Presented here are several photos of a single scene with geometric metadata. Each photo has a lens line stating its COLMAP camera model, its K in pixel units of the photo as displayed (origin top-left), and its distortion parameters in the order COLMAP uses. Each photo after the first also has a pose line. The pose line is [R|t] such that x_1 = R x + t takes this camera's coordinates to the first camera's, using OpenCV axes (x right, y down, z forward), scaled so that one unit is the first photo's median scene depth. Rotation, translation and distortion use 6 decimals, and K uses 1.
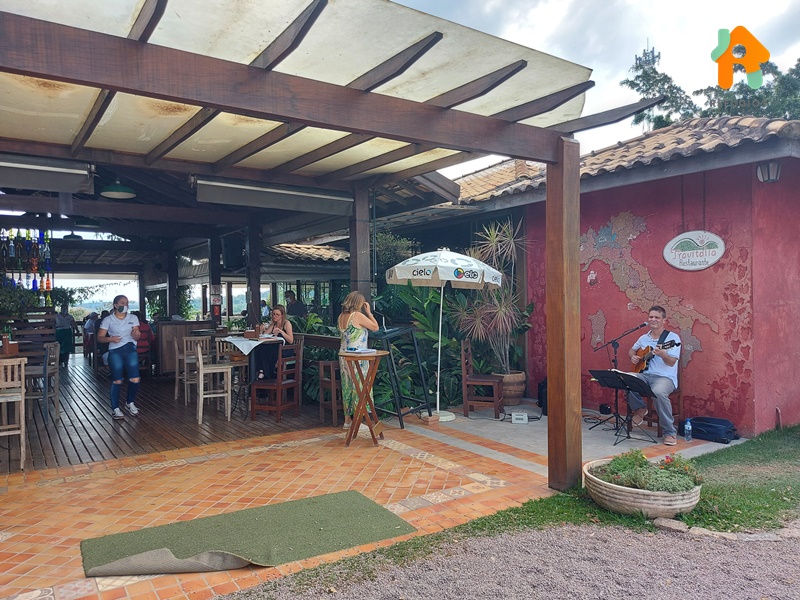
lens RADIAL K [[581.0, 0, 401.5], [0, 581.0, 298.4], [0, 0, 1]] dist [0.008546, -0.005398]
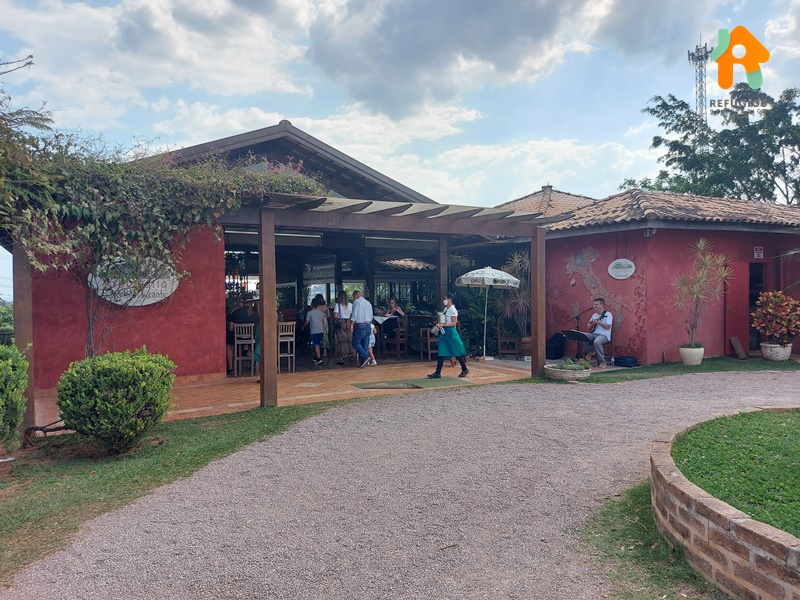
lens RADIAL K [[581.0, 0, 397.9], [0, 581.0, 308.6], [0, 0, 1]] dist [0.008546, -0.005398]
pose [[0.995785, 0.002115, -0.091691, -0.041788], [0.000561, 0.999575, 0.029151, -0.008113], [0.091714, -0.029079, 0.995361, -0.858813]]
